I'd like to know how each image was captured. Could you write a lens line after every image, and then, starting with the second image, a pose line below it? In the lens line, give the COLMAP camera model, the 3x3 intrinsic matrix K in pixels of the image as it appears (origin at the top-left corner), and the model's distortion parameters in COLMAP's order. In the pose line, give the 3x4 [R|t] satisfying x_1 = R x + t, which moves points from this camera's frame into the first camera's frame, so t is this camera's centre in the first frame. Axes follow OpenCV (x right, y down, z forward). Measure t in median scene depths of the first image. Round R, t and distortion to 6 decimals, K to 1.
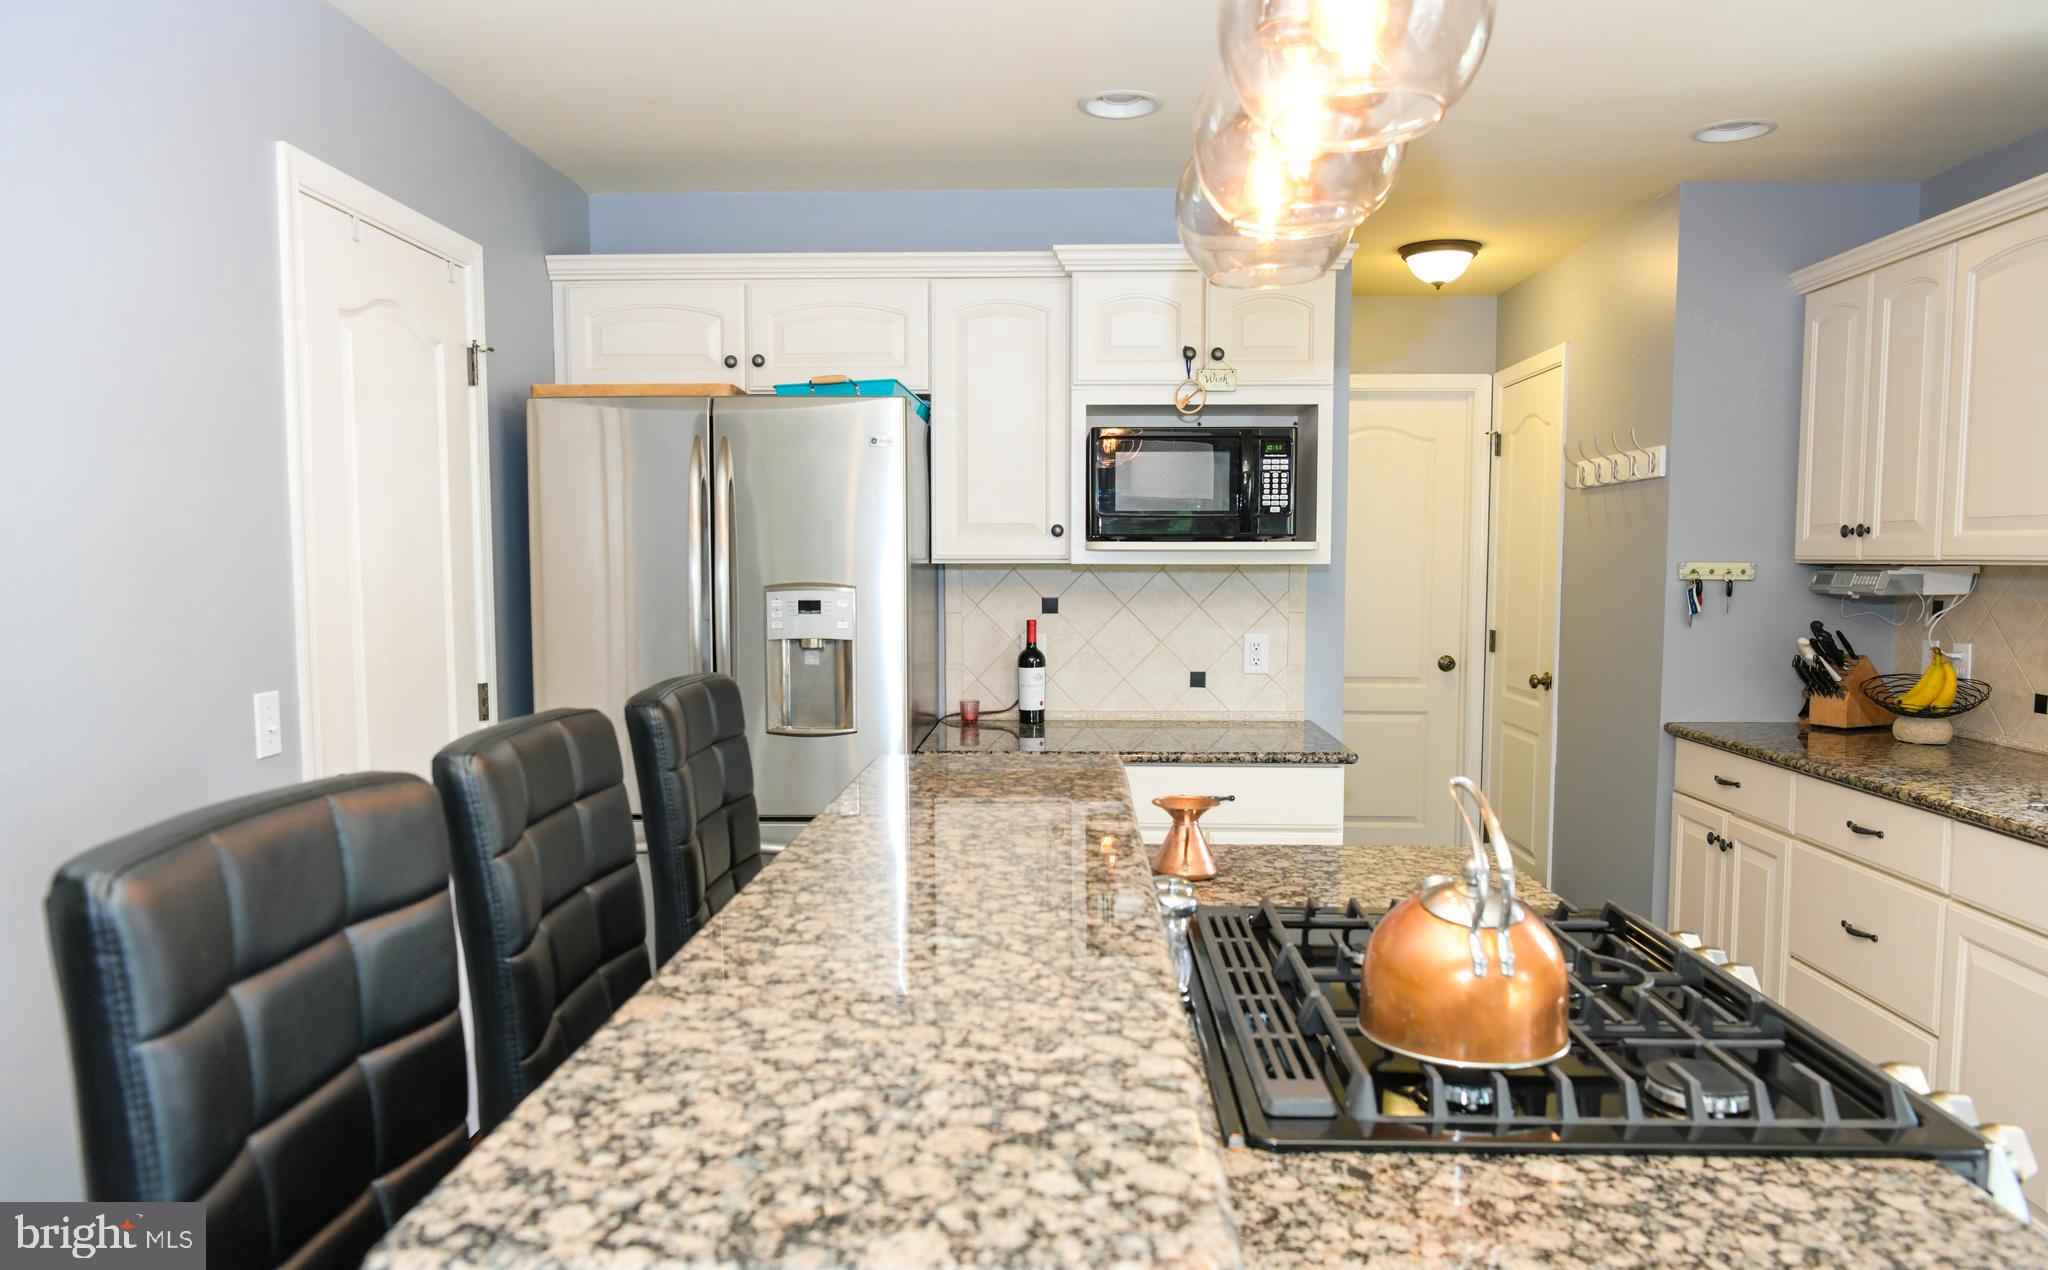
lens RADIAL K [[1406.6, 0, 1023.8], [0, 1406.6, 678.0], [0, 0, 1]] dist [-0.013352, -0.002184]
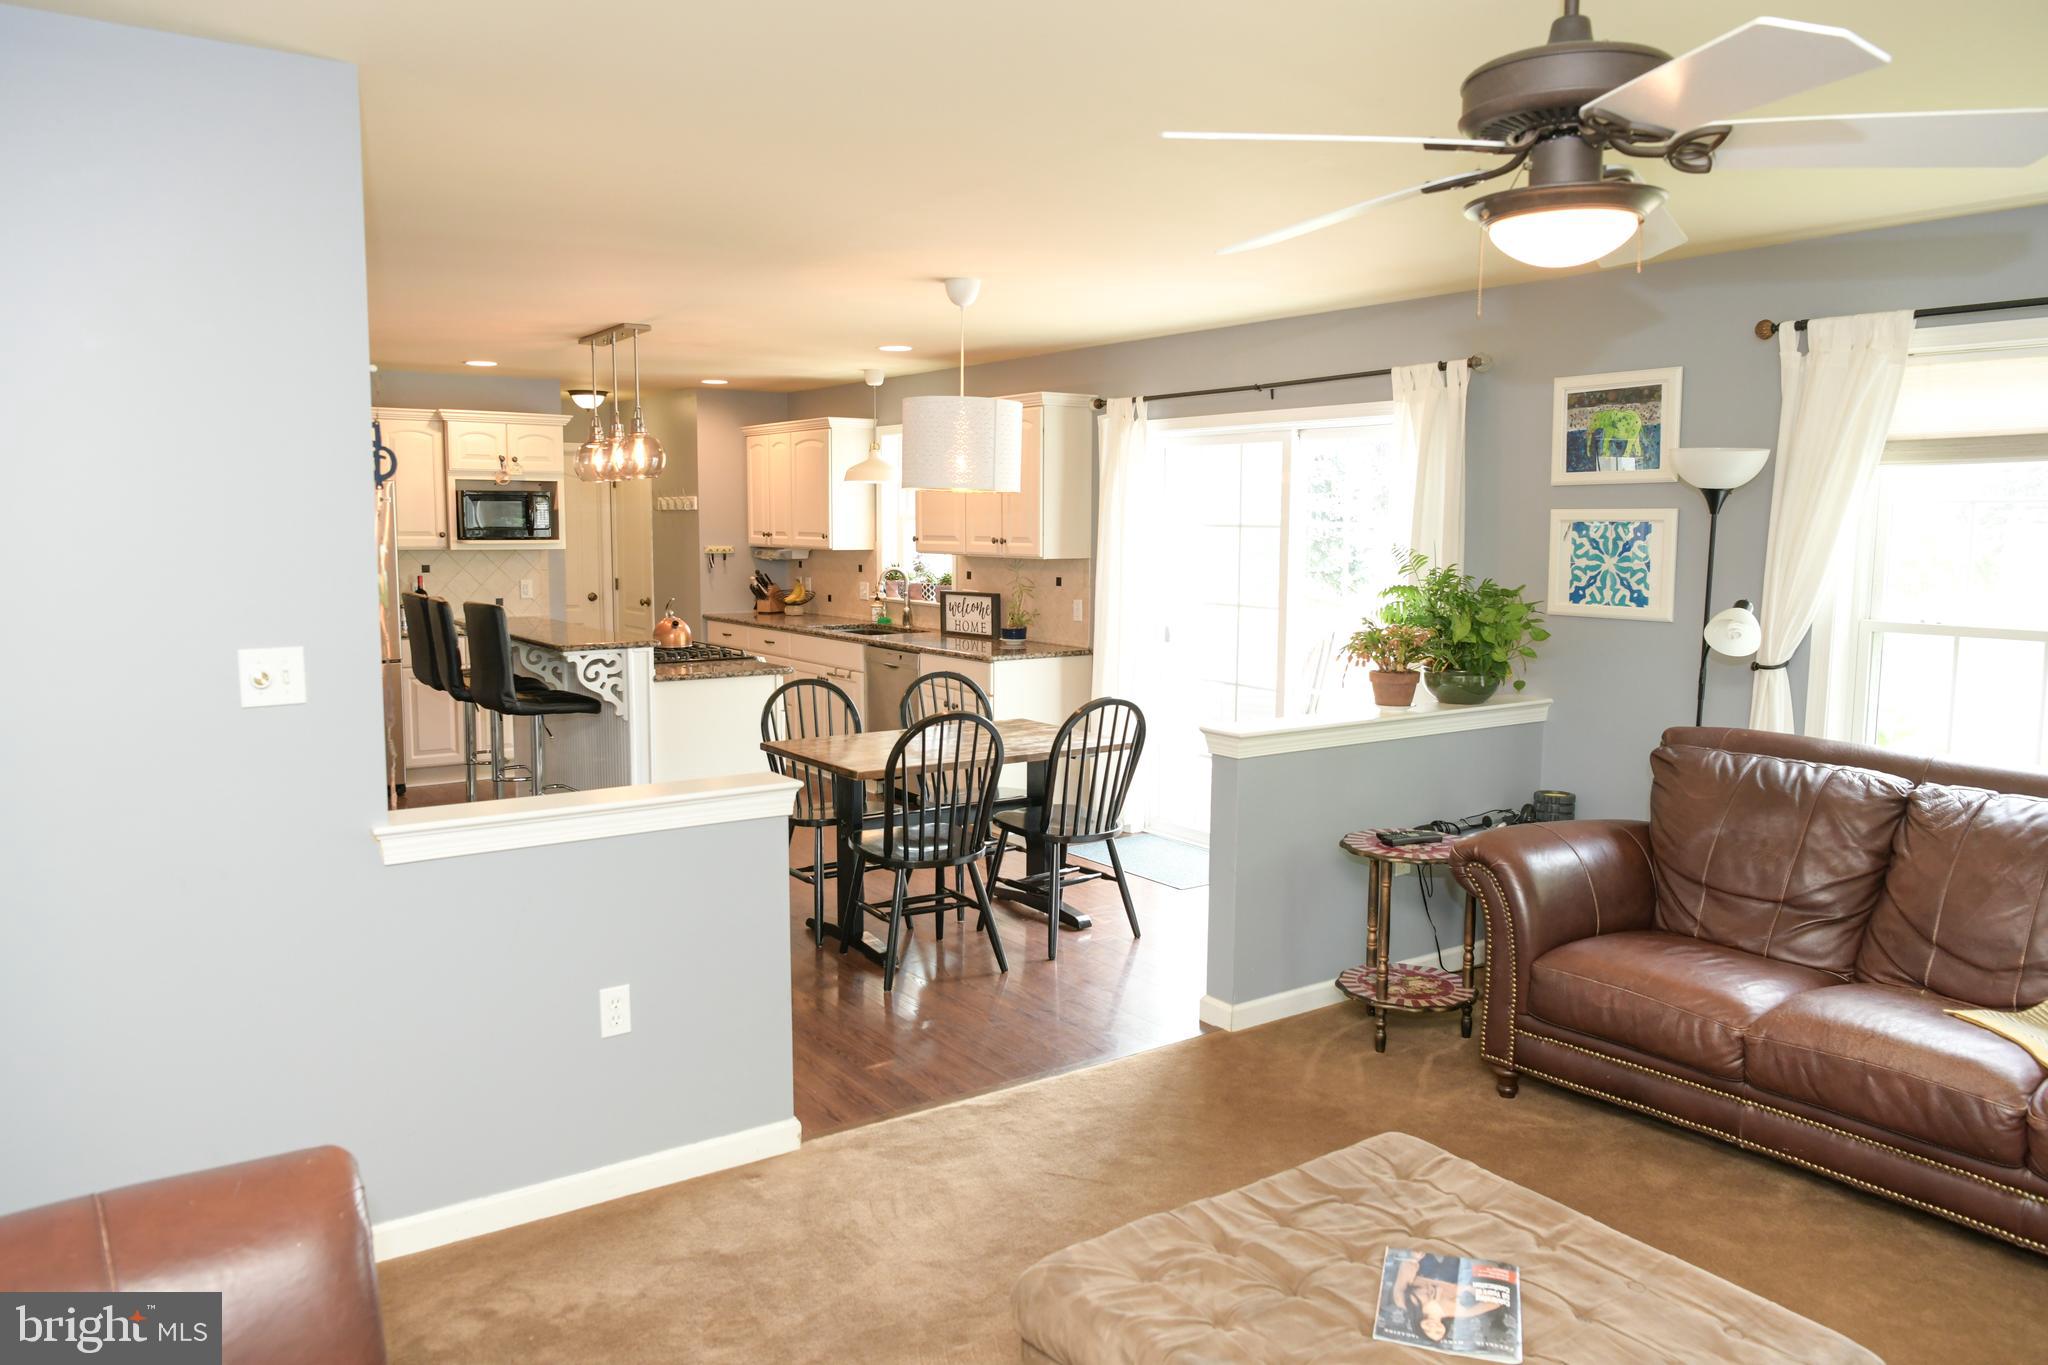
lens RADIAL K [[1410.4, 0, 1018.2], [0, 1410.4, 679.7], [0, 0, 1]] dist [-0.015857, 0.002664]
pose [[0.796450, -0.063419, 0.601370, -0.618286], [0.045428, 0.997950, 0.045077, 0.065895], [-0.602996, -0.008583, 0.797698, -1.355771]]
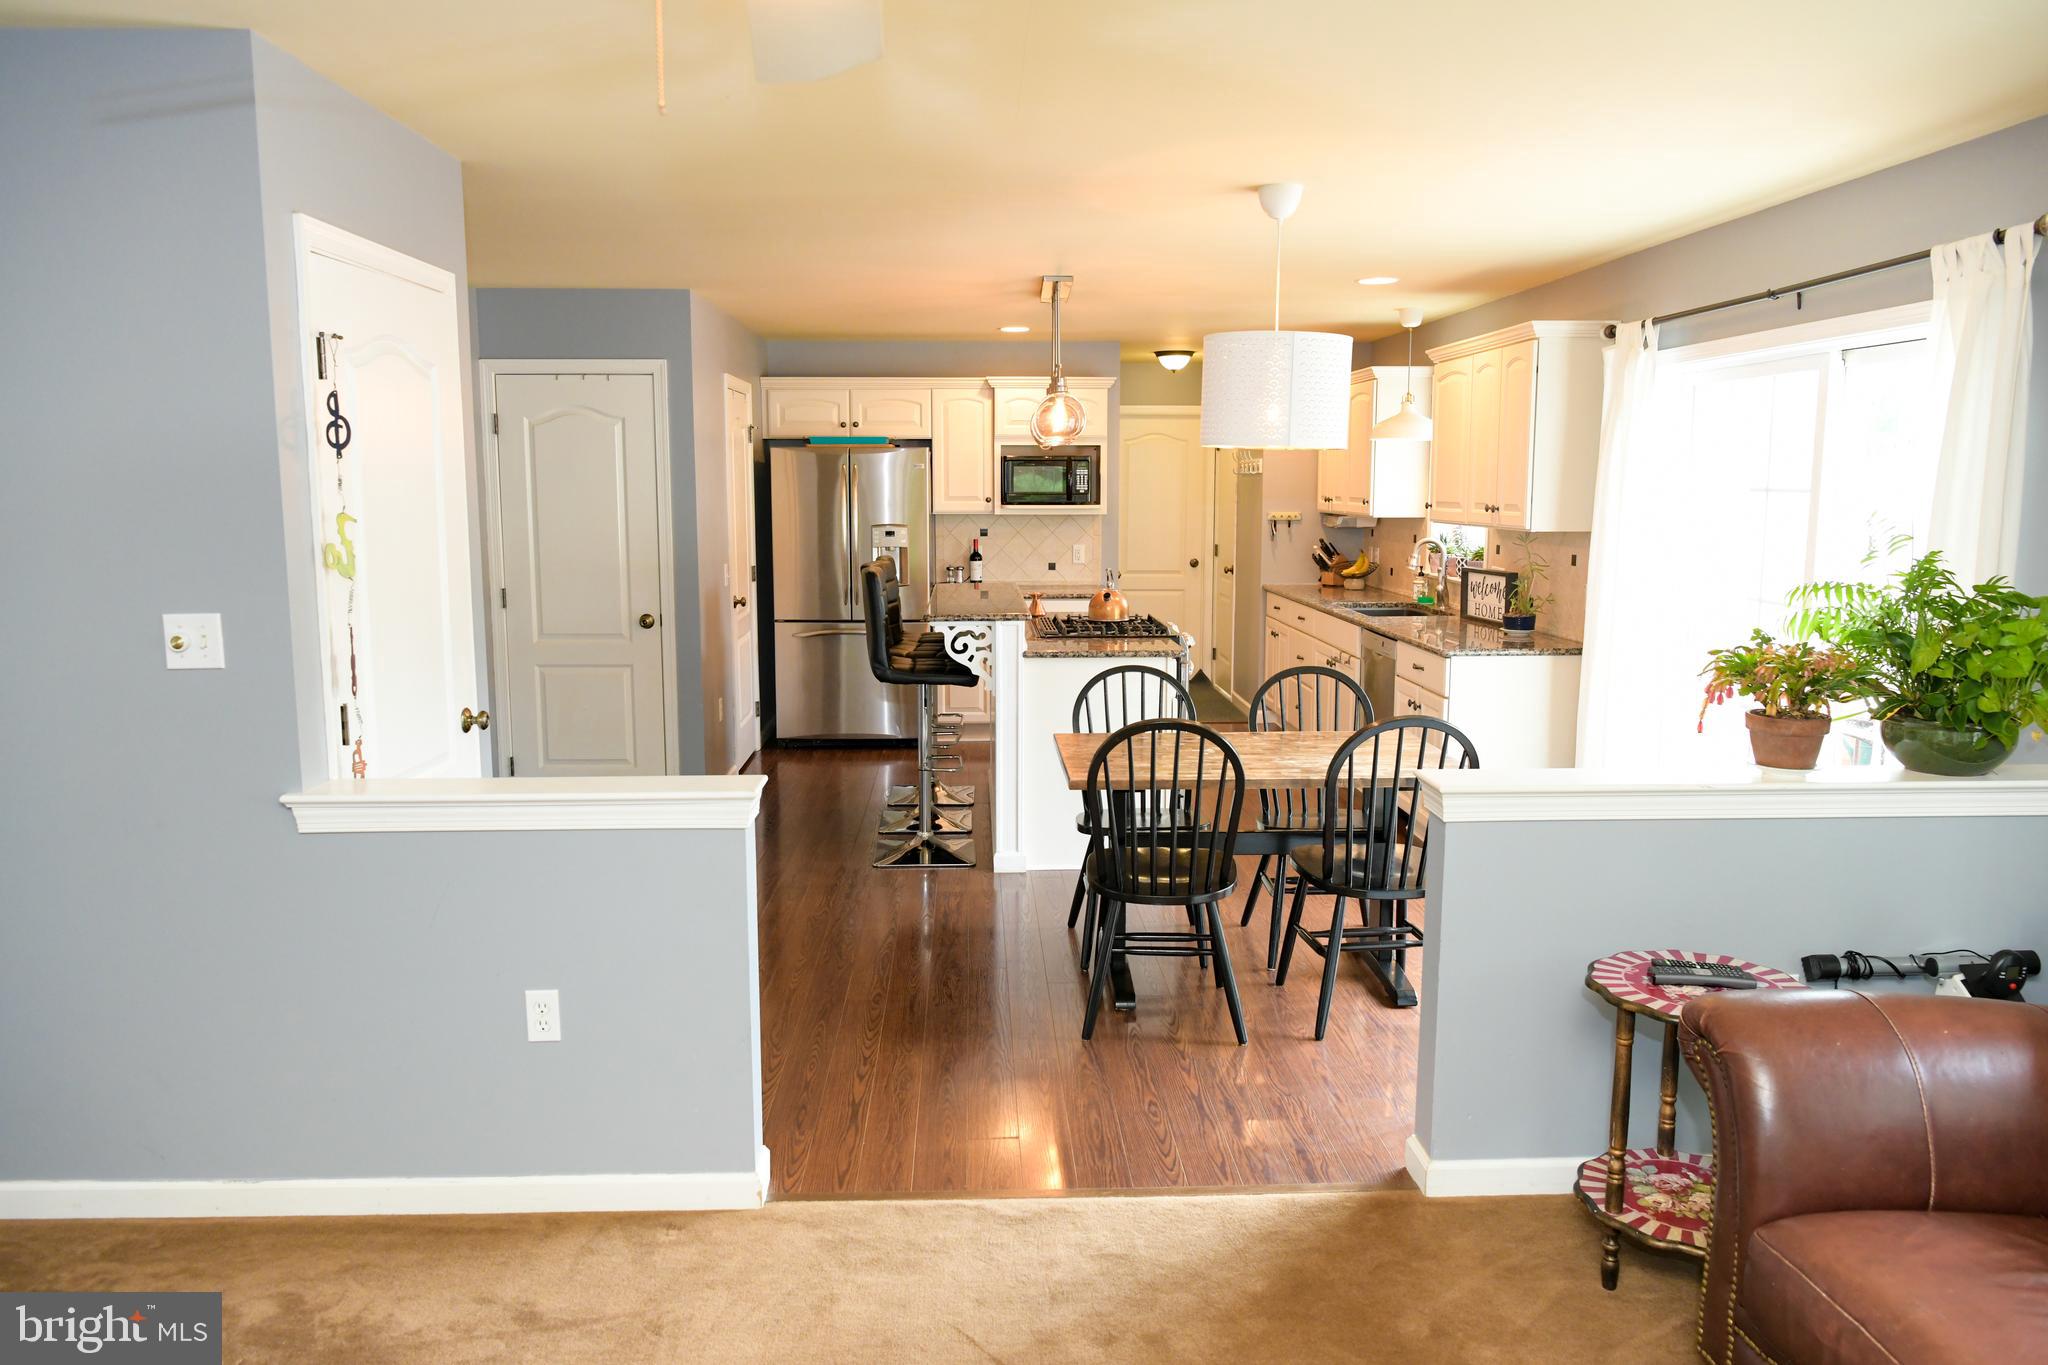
lens RADIAL K [[1410.4, 0, 1032.3], [0, 1410.4, 679.3], [0, 0, 1]] dist [-0.015857, 0.002664]
pose [[0.996877, -0.011851, 0.078081, -0.089875], [0.007542, 0.998444, 0.055254, 0.061587], [-0.078614, -0.054493, 0.995415, -1.333478]]
